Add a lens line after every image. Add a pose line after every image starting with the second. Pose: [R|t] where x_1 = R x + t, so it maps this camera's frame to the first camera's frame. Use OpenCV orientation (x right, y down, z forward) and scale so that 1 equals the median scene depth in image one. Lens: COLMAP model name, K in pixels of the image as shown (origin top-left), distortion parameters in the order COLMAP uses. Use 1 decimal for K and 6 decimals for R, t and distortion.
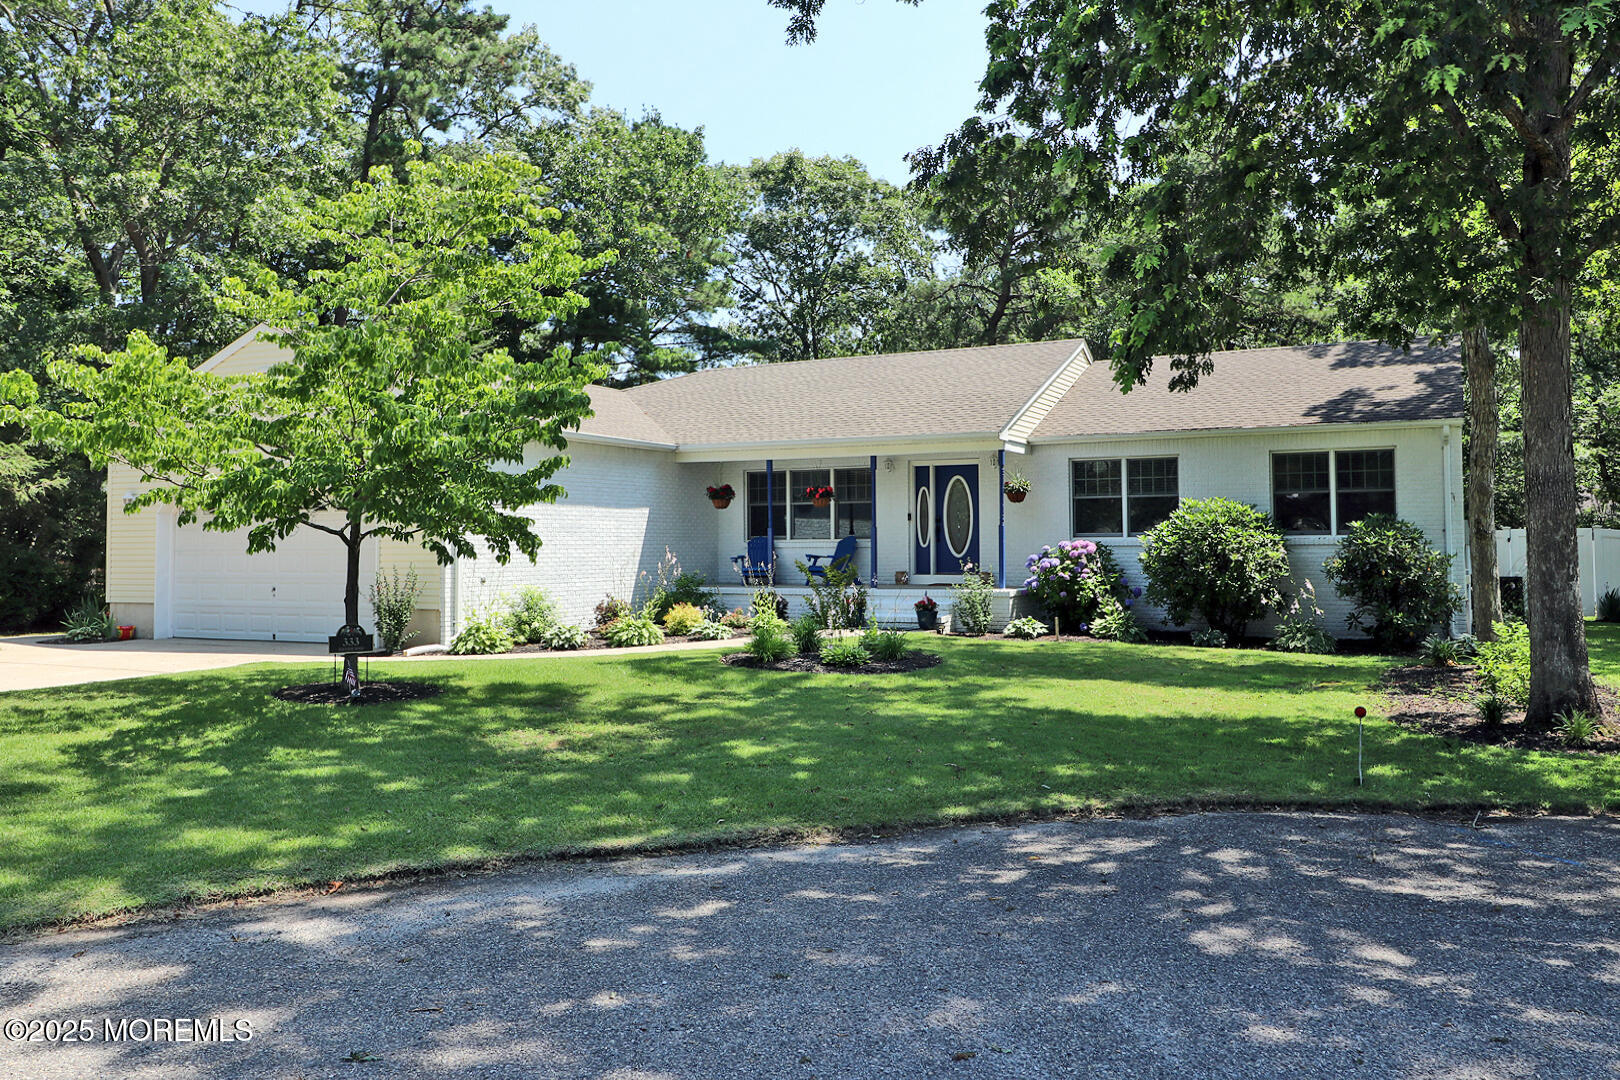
lens RADIAL K [[1324.6, 0, 809.4], [0, 1324.6, 538.2], [0, 0, 1]] dist [0.017457, 0.002574]
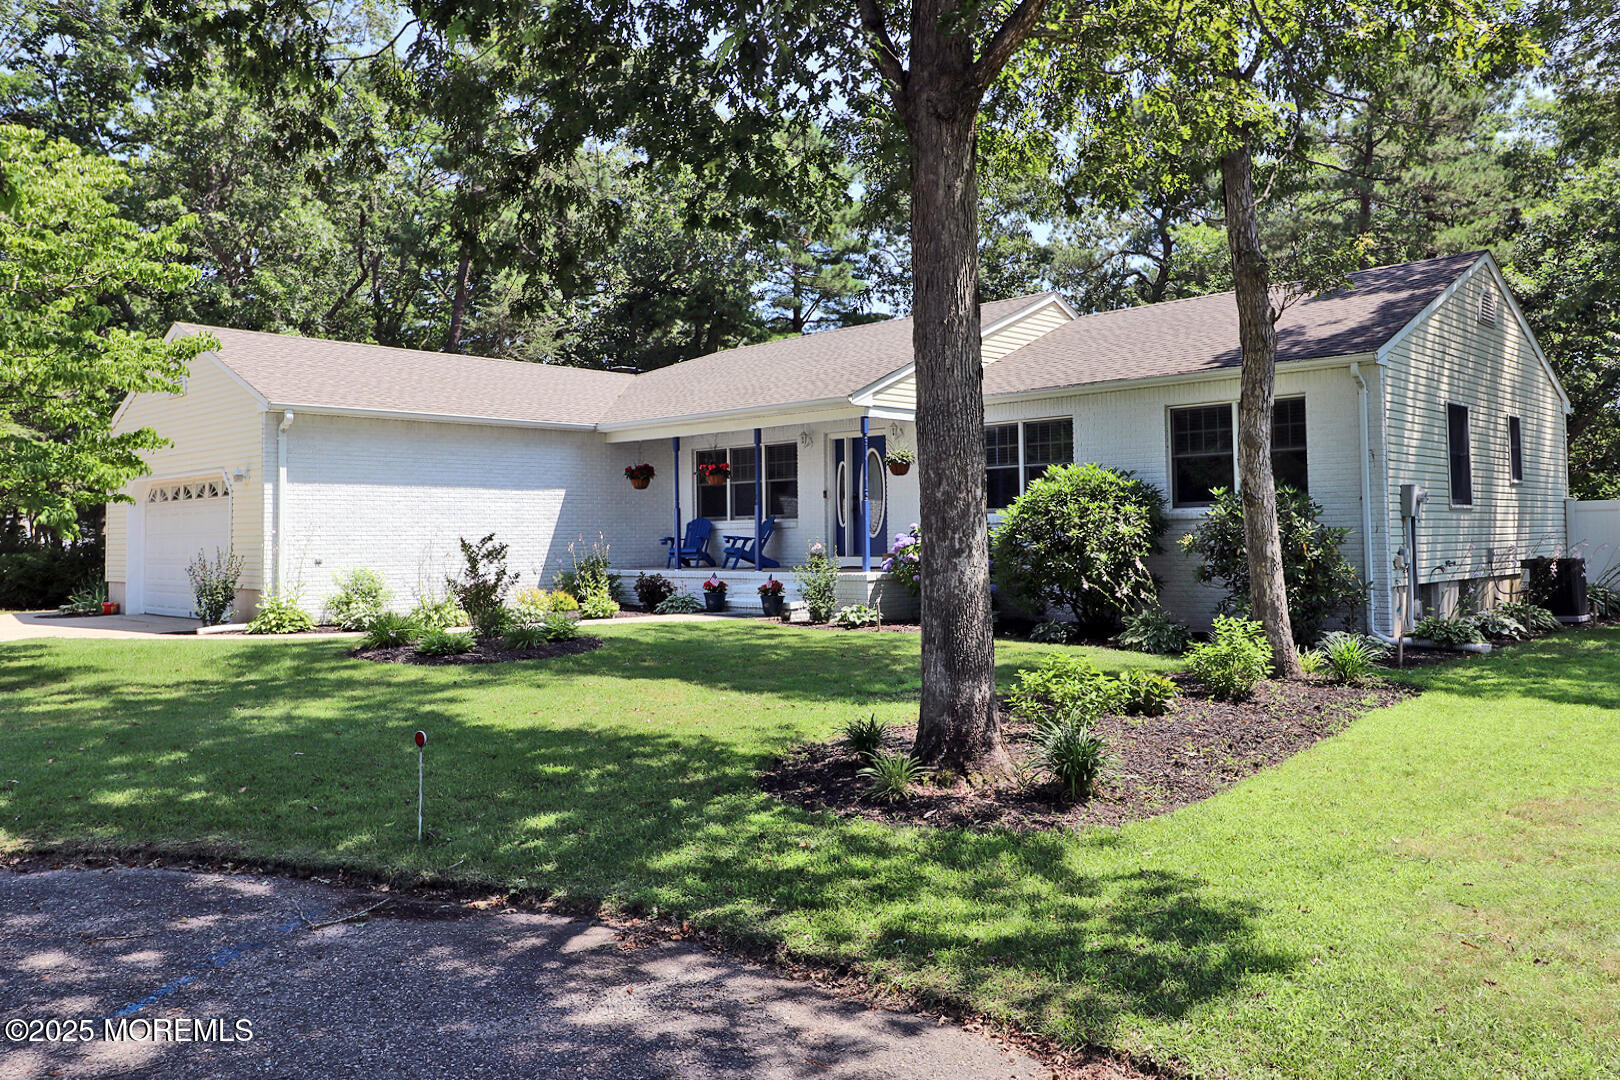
lens RADIAL K [[1220.3, 0, 809.9], [0, 1220.3, 540.8], [0, 0, 1]] dist [-0.006414, -0.000788]
pose [[0.954517, -0.004635, -0.298121, 0.347801], [0.007724, 0.999928, 0.009184, 0.009263], [0.298057, -0.011069, 0.954484, 0.197959]]
